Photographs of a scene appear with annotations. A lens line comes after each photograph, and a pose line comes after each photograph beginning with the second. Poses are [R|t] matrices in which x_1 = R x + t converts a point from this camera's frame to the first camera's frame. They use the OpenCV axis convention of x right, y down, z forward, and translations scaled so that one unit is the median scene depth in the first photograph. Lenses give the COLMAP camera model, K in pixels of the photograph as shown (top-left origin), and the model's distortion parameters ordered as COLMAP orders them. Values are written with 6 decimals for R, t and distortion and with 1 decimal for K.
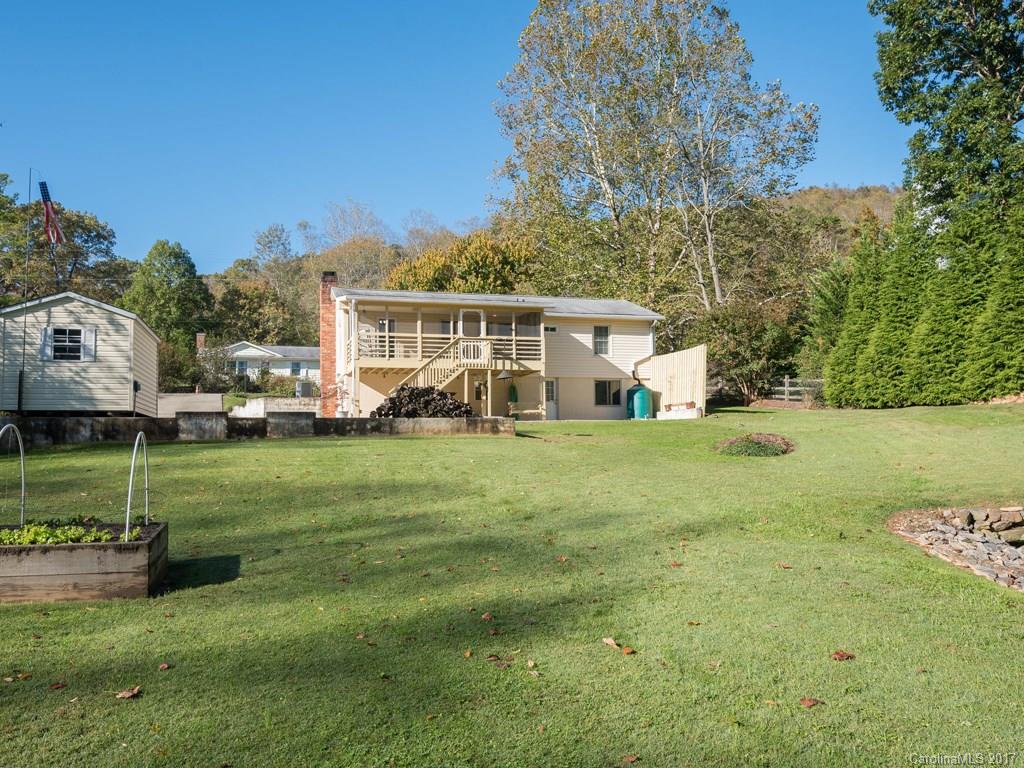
lens RADIAL K [[739.4, 0, 514.8], [0, 739.4, 389.2], [0, 0, 1]] dist [0.009570, 0.004665]
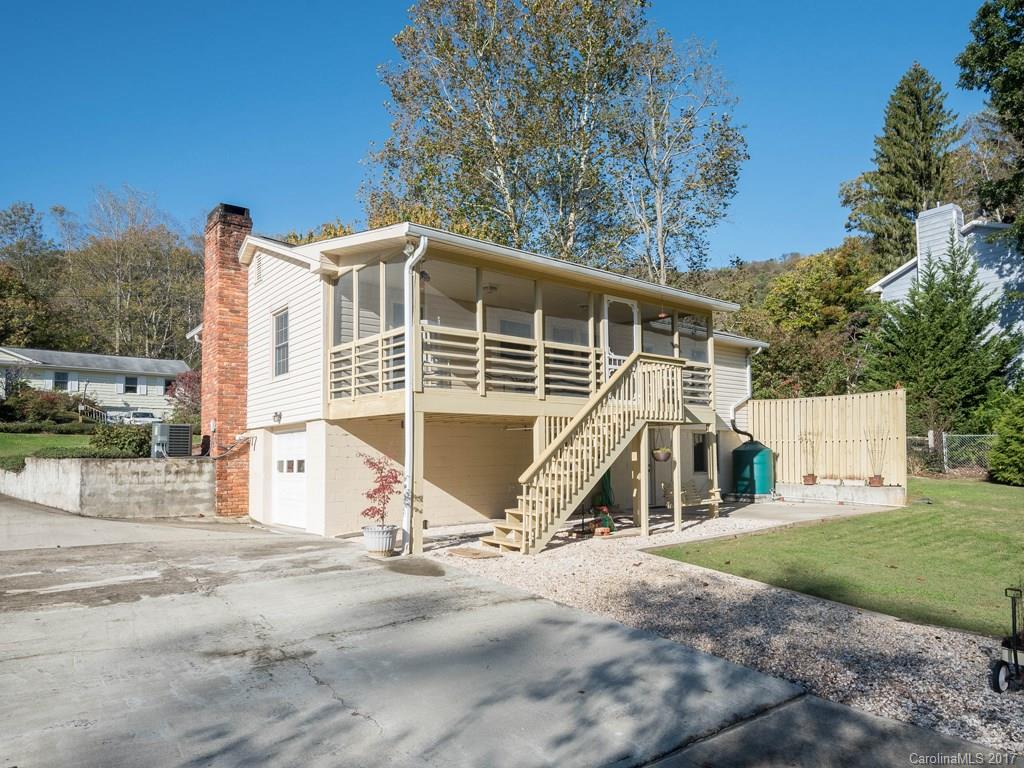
lens RADIAL K [[638.4, 0, 549.1], [0, 638.4, 418.5], [0, 0, 1]] dist [-0.028159, 0.006639]
pose [[0.918699, 0.026779, 0.394051, -0.222778], [-0.032336, 0.999449, 0.007468, -0.024664], [-0.393634, -0.019603, 0.919058, 0.523197]]
